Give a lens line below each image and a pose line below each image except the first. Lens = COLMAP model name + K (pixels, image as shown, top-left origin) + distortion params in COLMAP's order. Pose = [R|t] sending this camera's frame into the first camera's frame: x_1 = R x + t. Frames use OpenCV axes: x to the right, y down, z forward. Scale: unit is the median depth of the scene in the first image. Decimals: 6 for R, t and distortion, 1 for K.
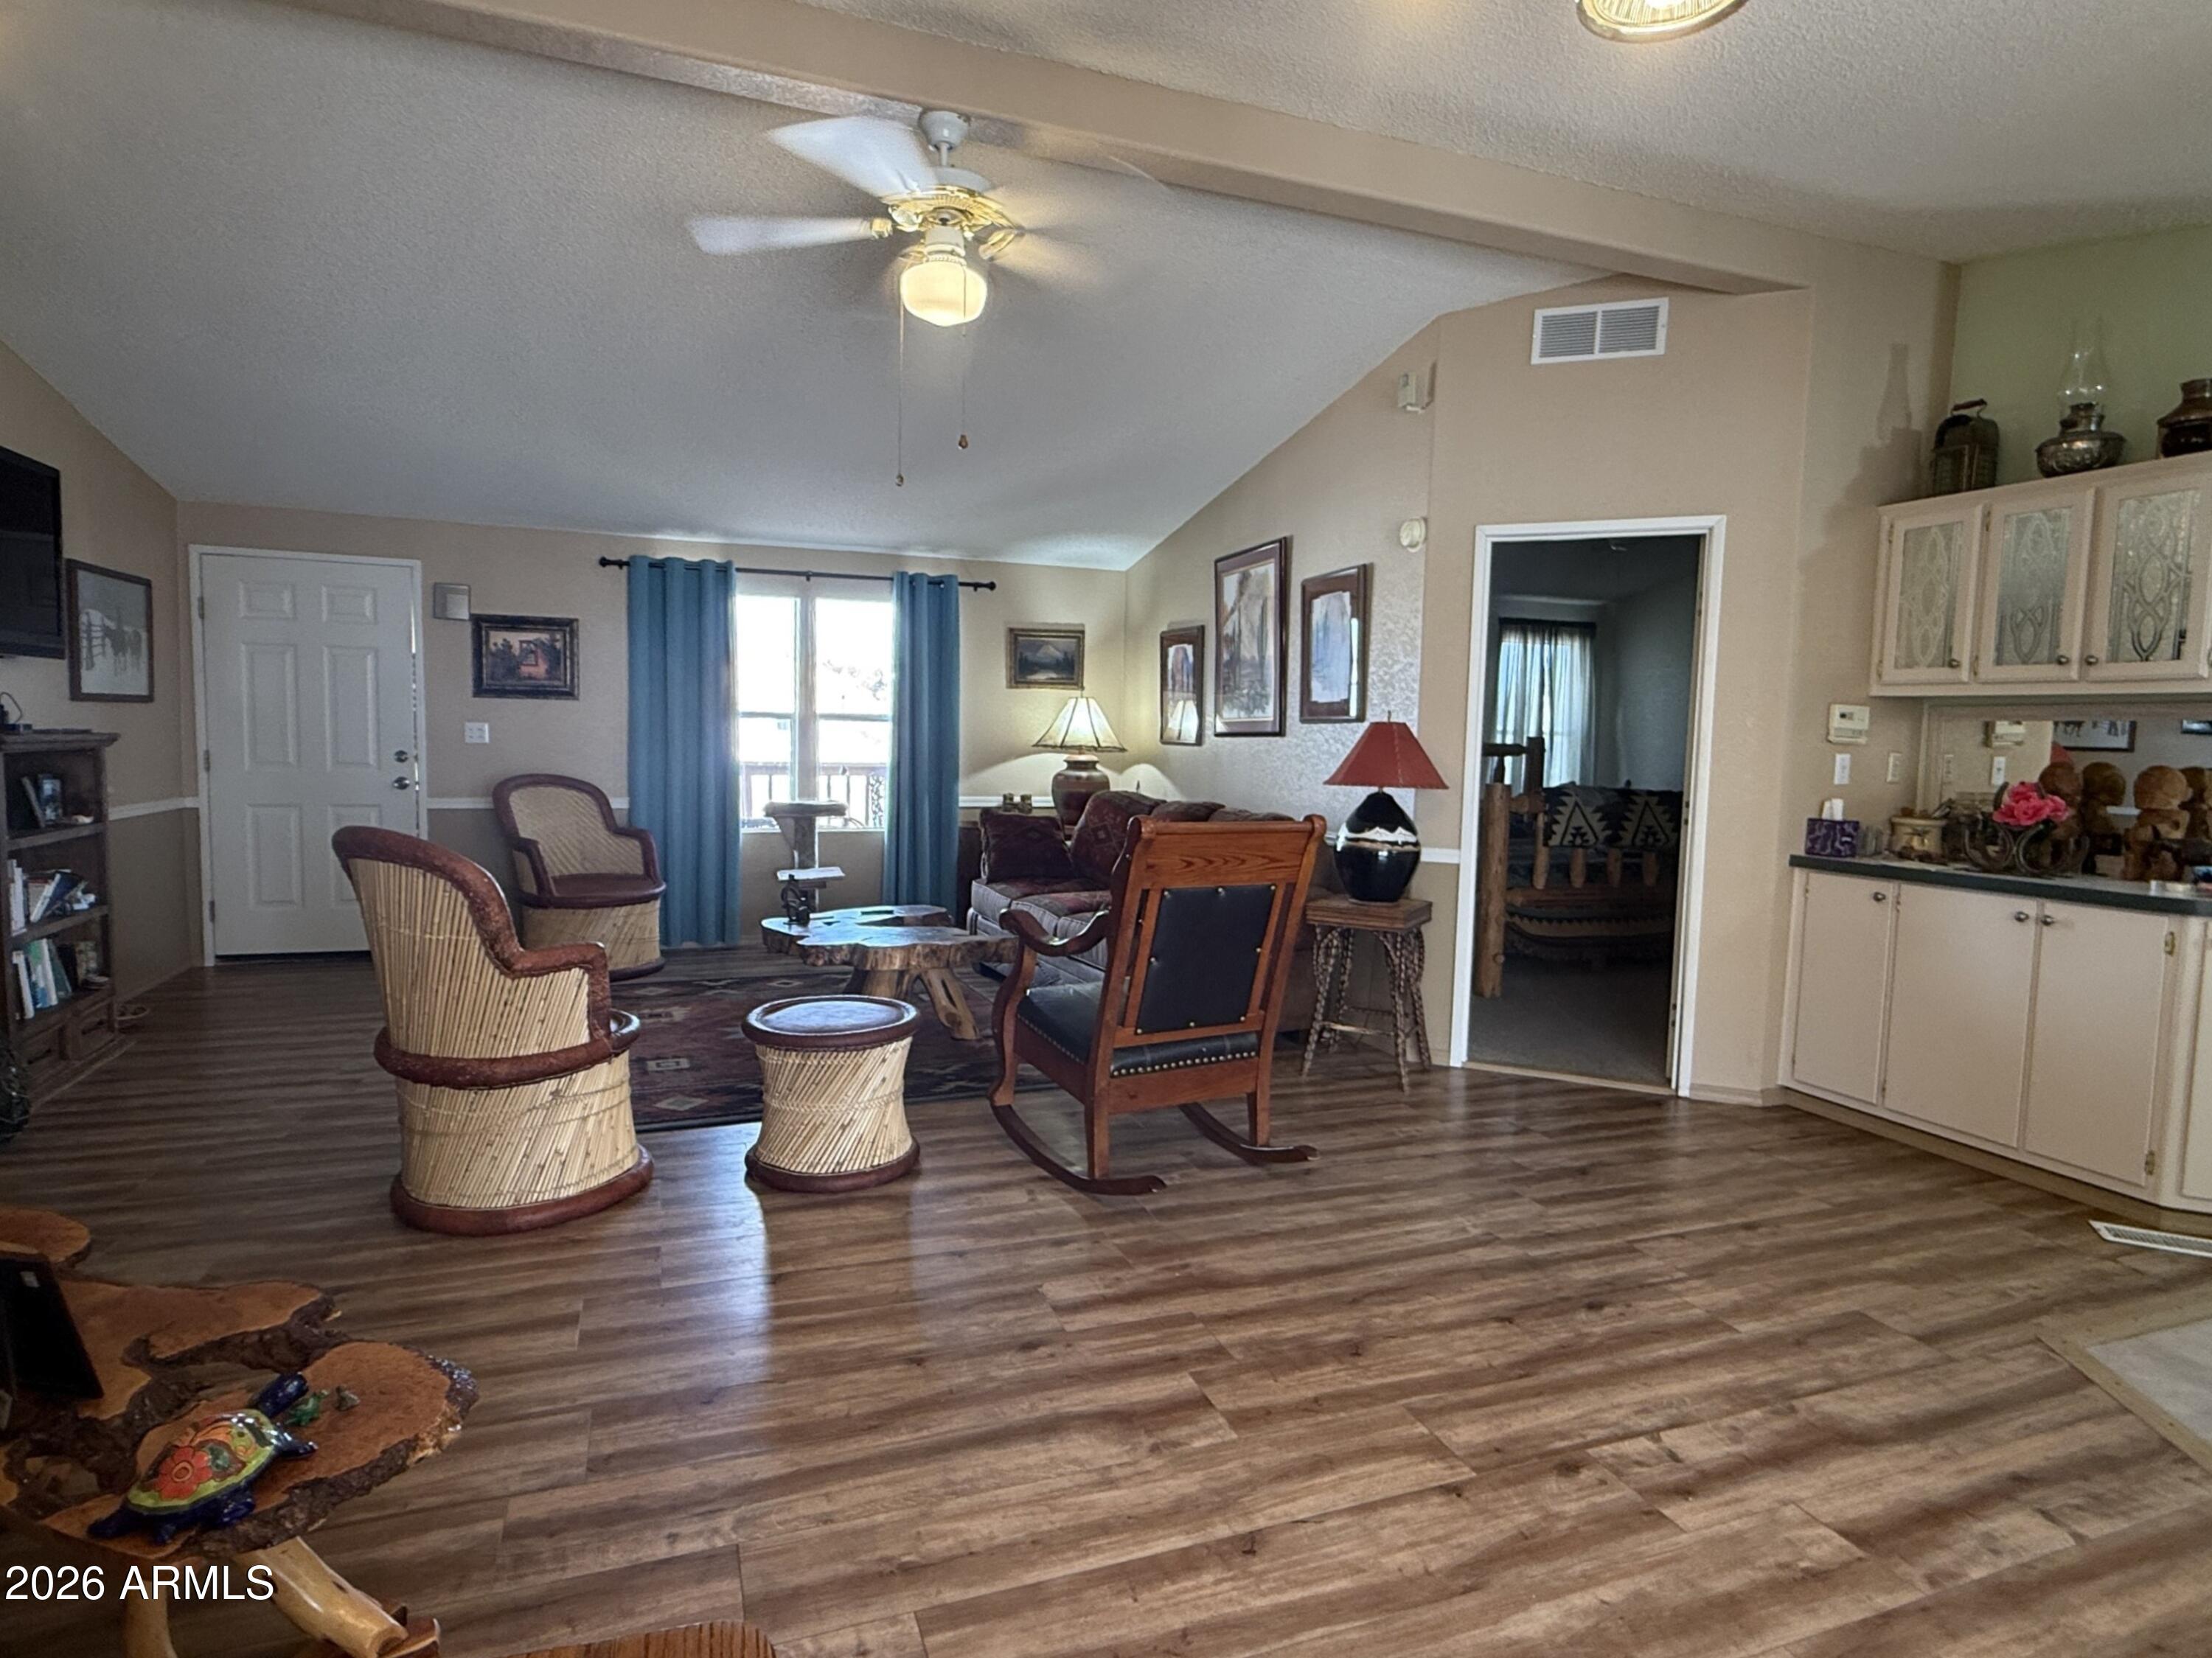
lens RADIAL K [[1214.4, 0, 1106.0], [0, 1214.4, 829.0], [0, 0, 1]] dist [-0.001059, -0.000431]
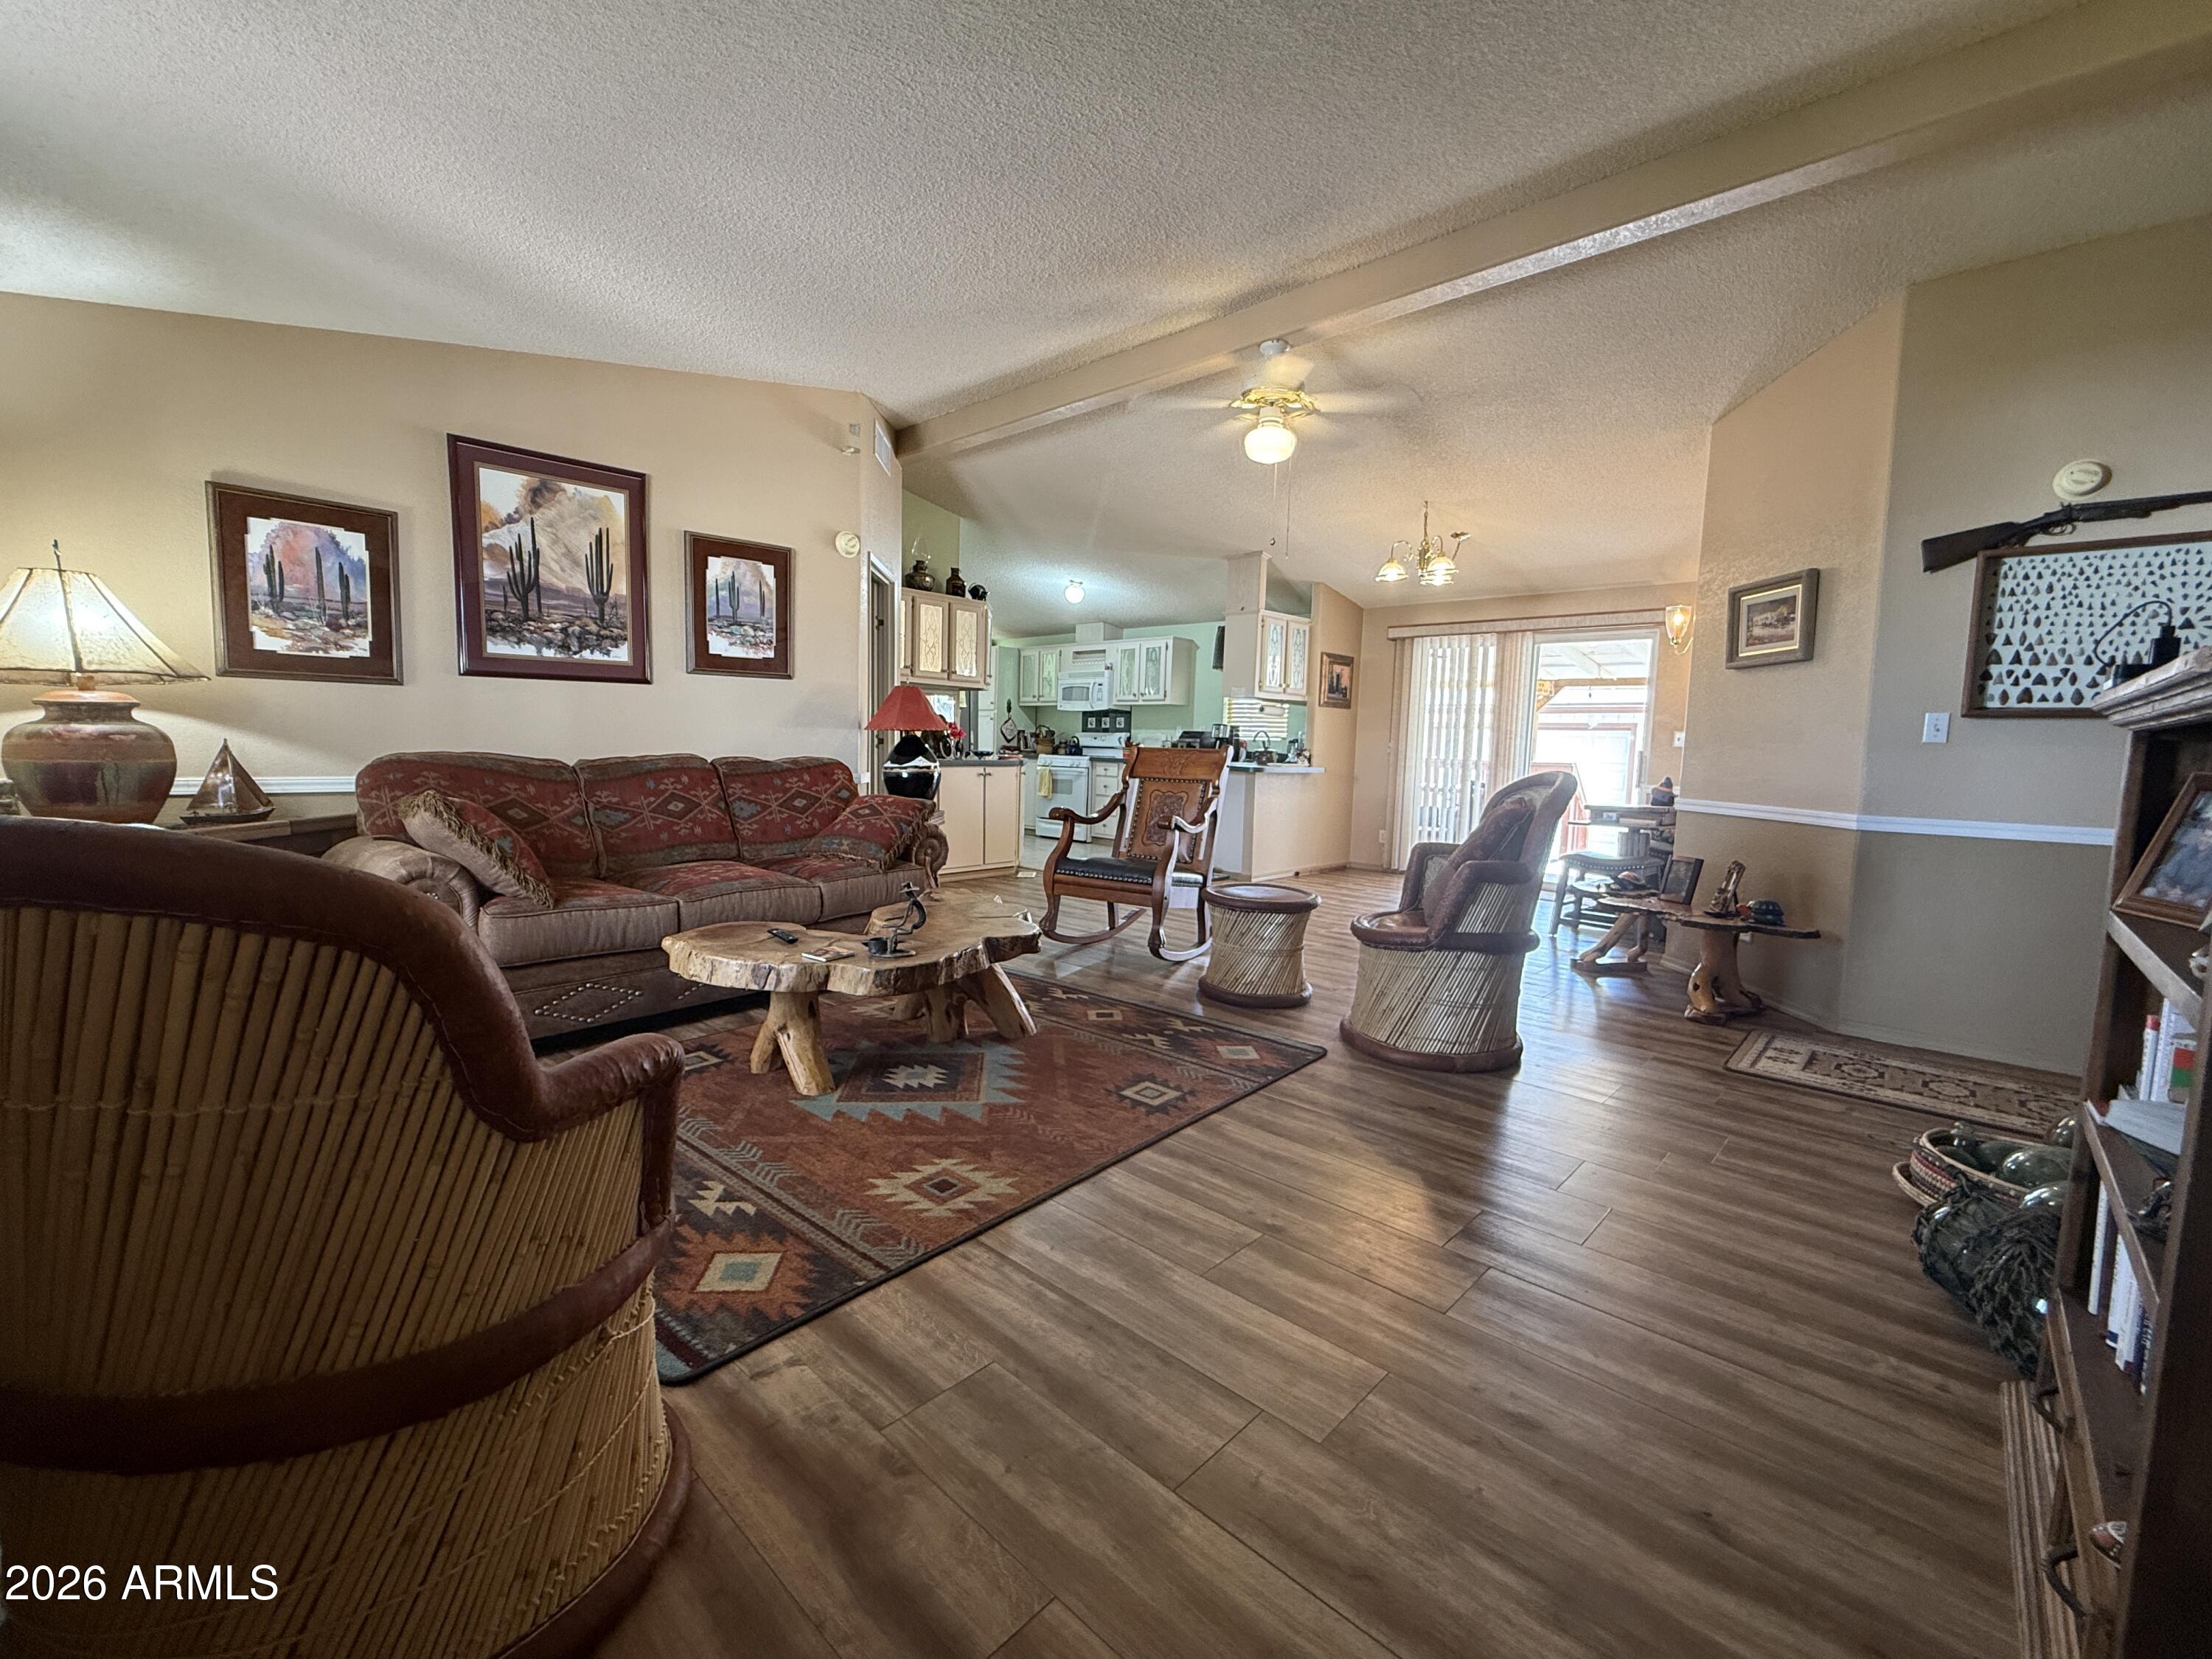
lens RADIAL K [[948.5, 0, 1106.0], [0, 948.5, 829.5], [0, 0, 1]] dist [0.000024, 0.000140]
pose [[-0.454206, -0.120345, 0.882731, -0.738753], [0.029867, 0.988220, 0.150095, -0.067035], [-0.890396, 0.094538, -0.445261, 1.072027]]
